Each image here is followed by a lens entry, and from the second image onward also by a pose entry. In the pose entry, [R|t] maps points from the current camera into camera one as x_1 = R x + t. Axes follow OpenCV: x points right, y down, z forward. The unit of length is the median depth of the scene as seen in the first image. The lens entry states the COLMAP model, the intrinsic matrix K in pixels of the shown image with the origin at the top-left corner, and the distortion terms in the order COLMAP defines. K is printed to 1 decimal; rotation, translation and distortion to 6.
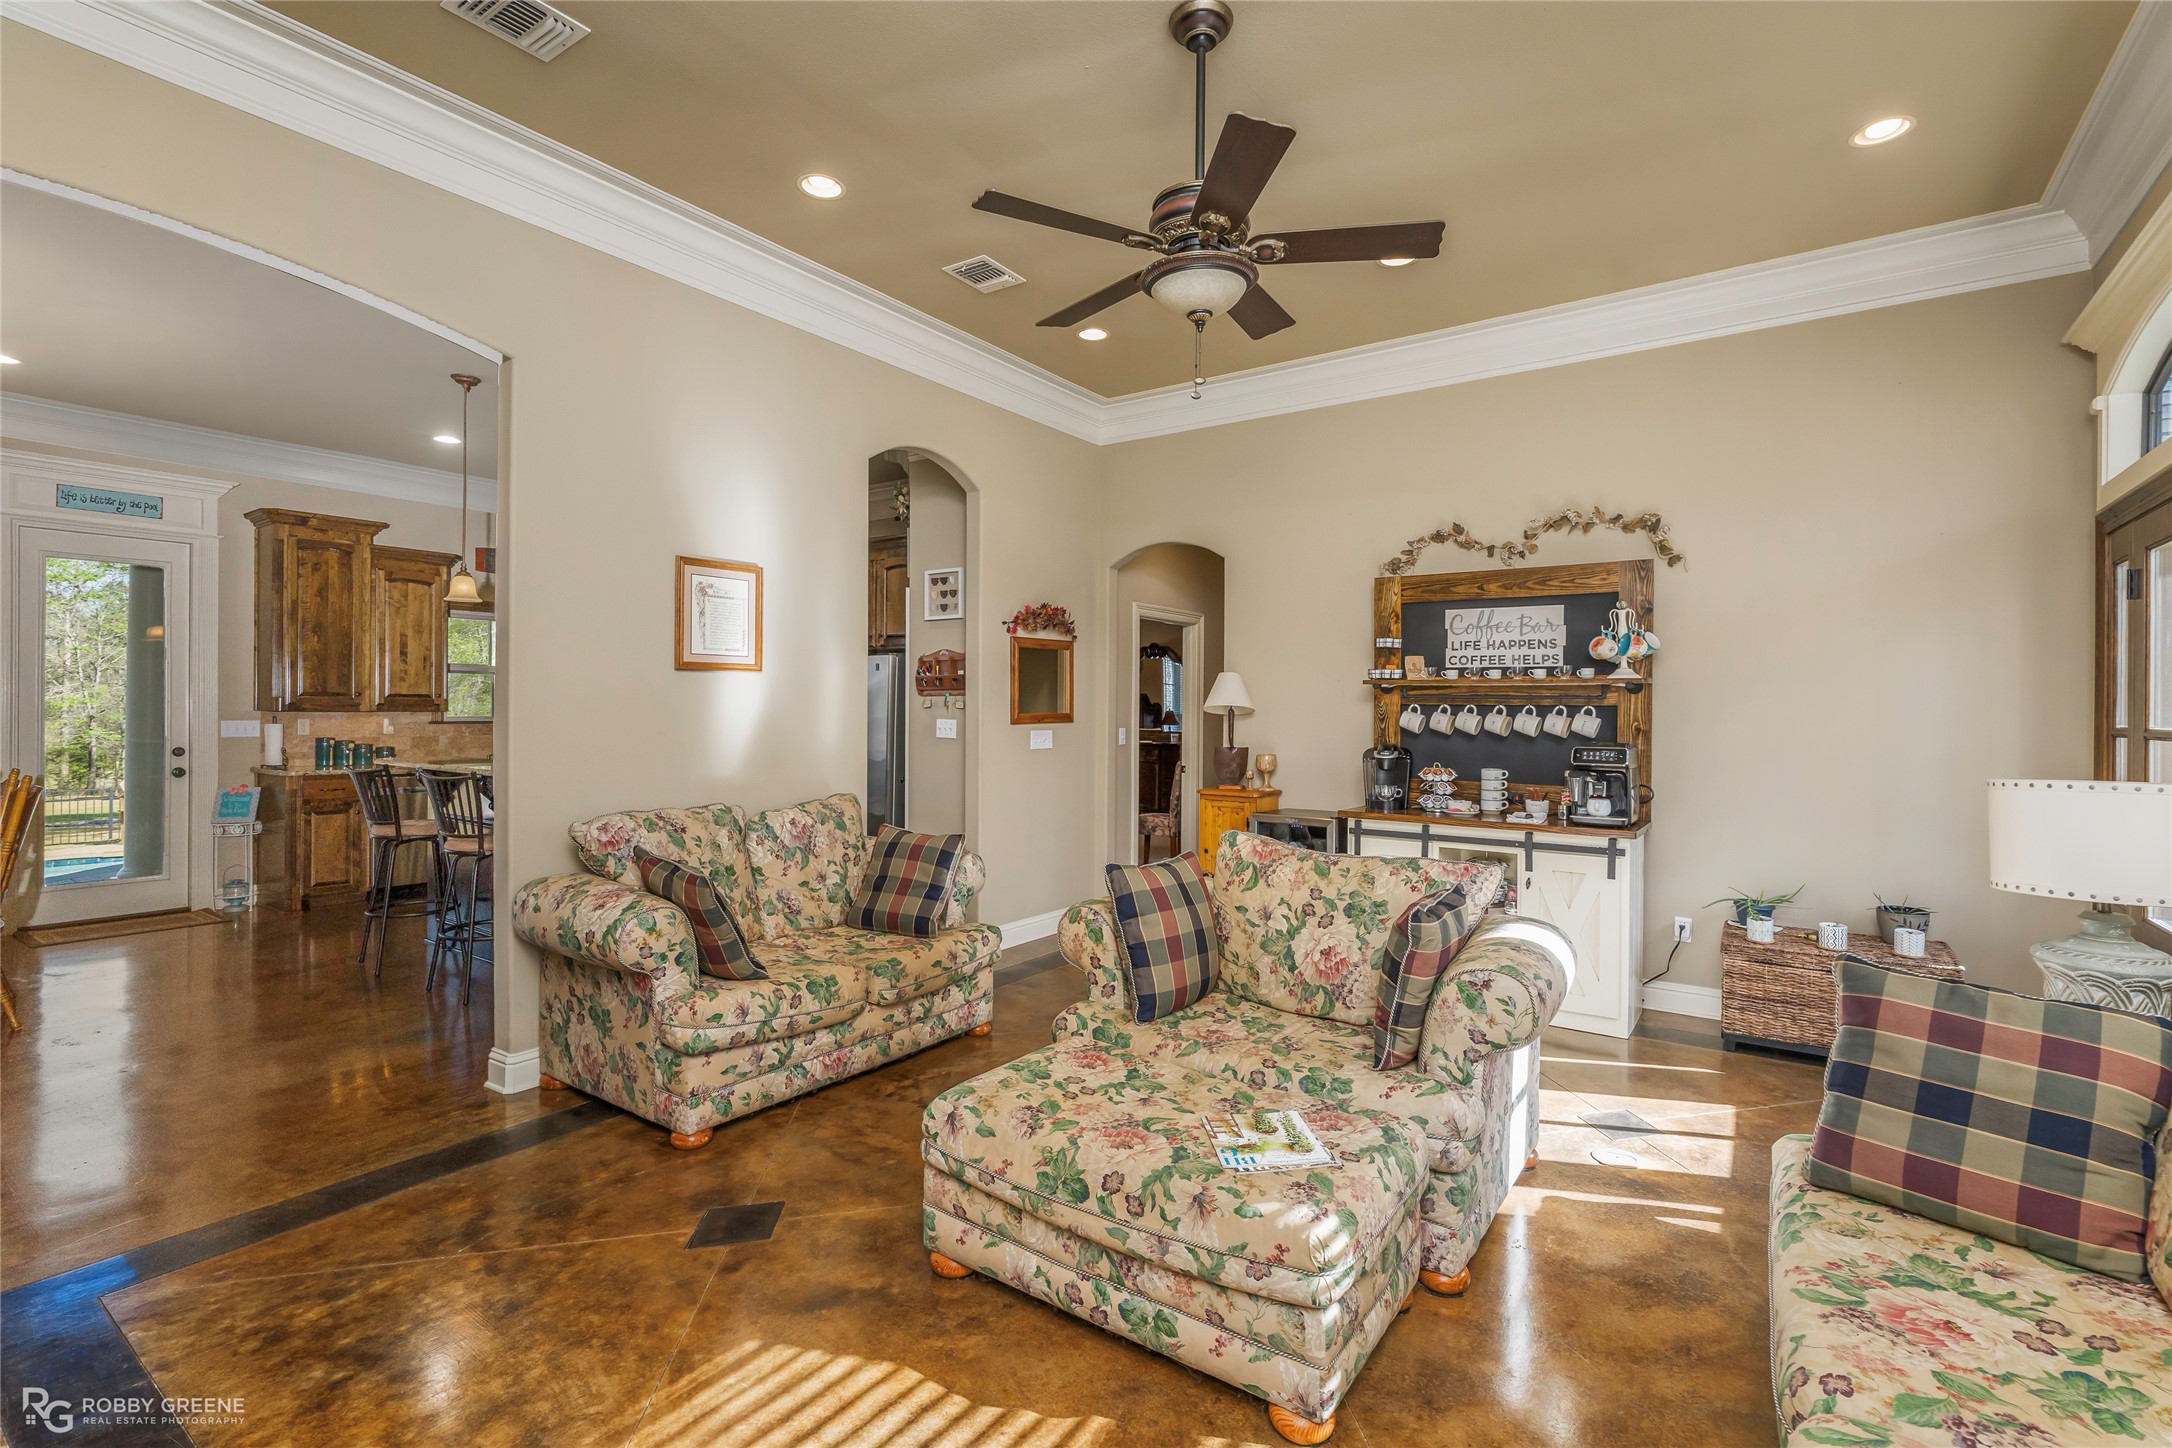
lens RADIAL K [[985.2, 0, 1095.2], [0, 985.2, 709.2], [0, 0, 1]] dist [-0.003142, 0.000173]
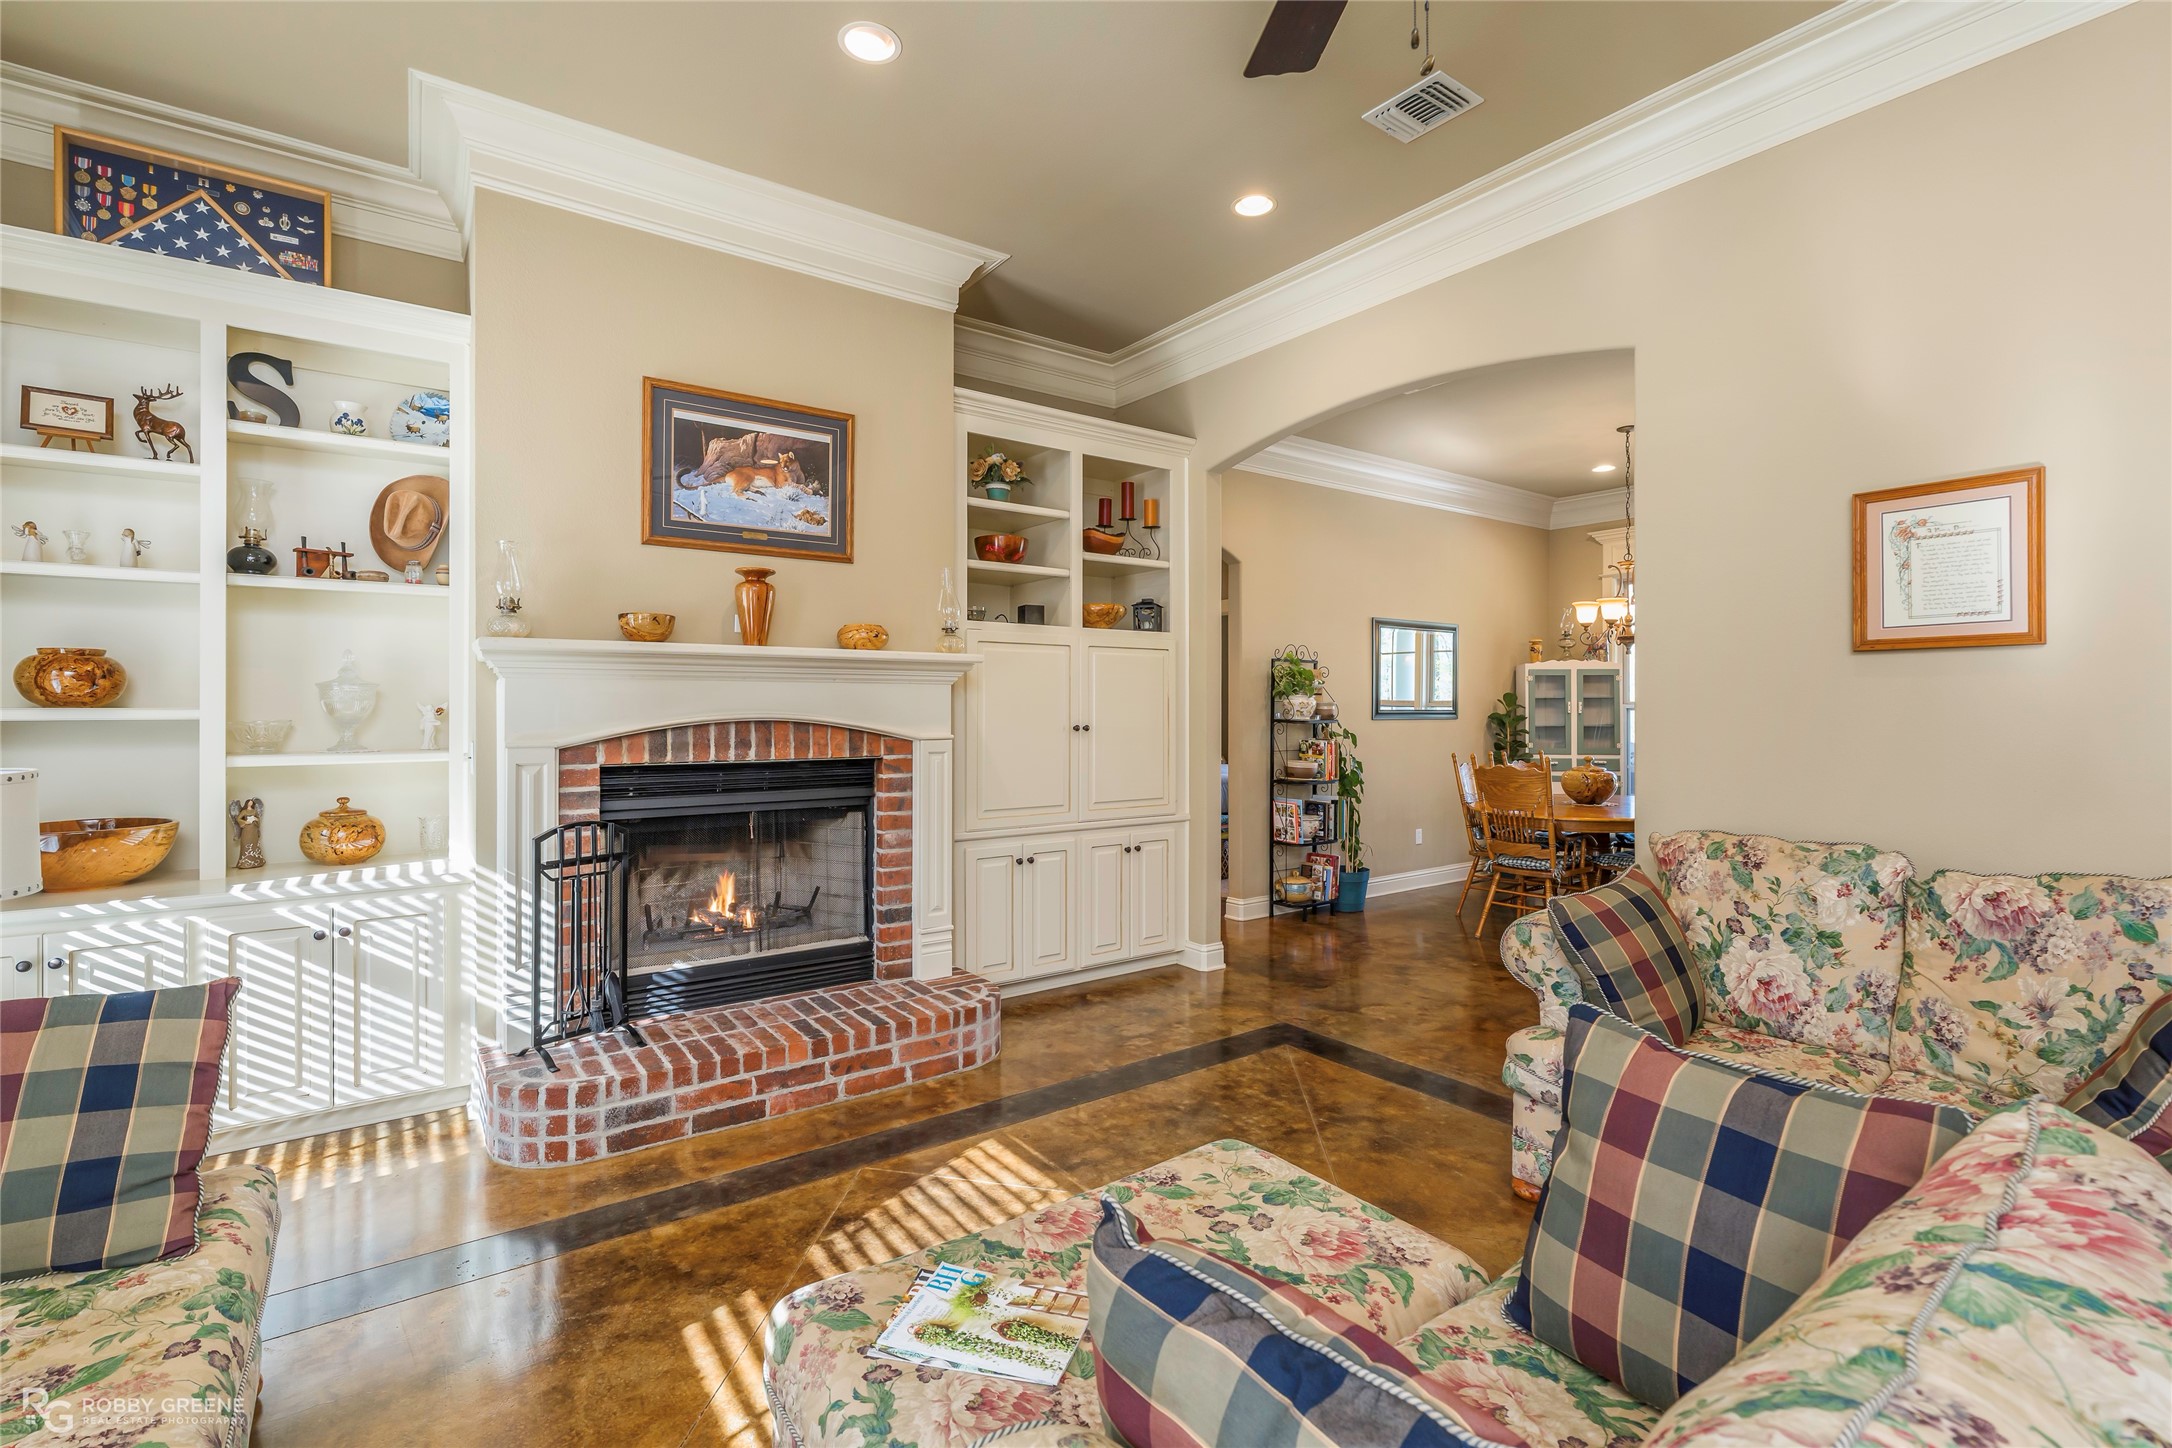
lens RADIAL K [[1000.9, 0, 1095.4], [0, 1000.9, 715.3], [0, 0, 1]] dist [-0.003062, 0.000688]
pose [[-0.322080, 0.000186, -0.946713, 0.443267], [-0.002008, 0.999998, 0.000880, 0.006233], [0.946710, 0.002184, -0.322079, 0.706486]]
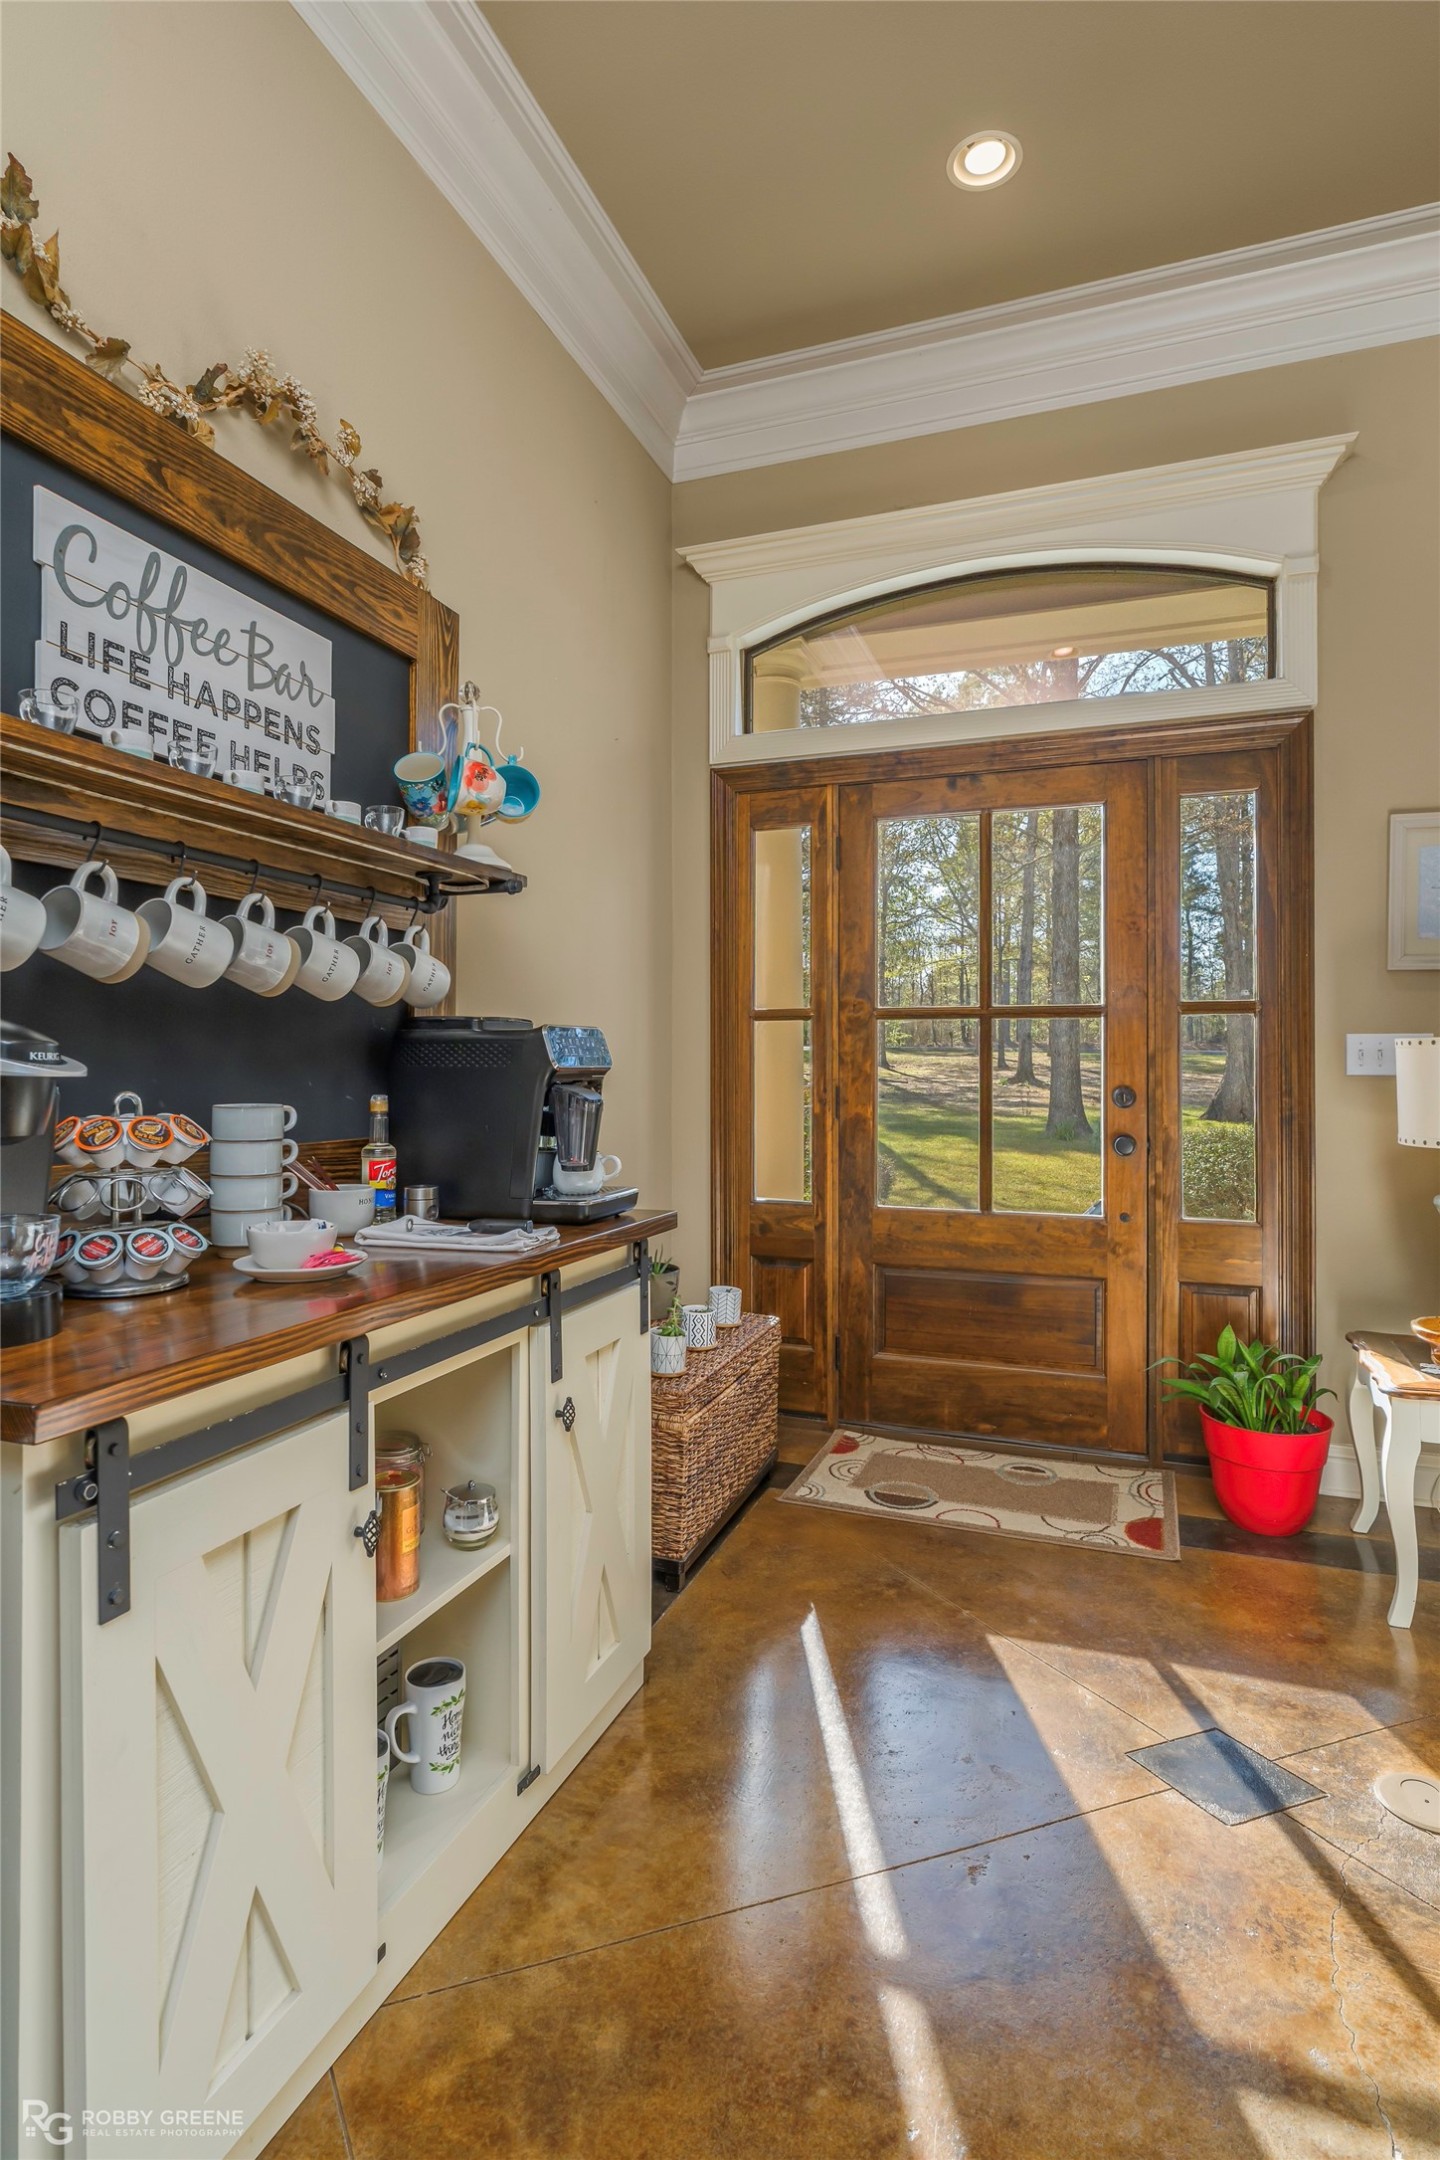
lens RADIAL K [[1110.4, 0, 718.7], [0, 1110.4, 1060.0], [0, 0, 1]] dist [-0.006780, 0.000040]
pose [[-0.251028, -0.006935, 0.967955, 0.053615], [-0.003695, 0.999974, 0.006206, 0.054099], [-0.967973, -0.002019, -0.251047, 1.158648]]
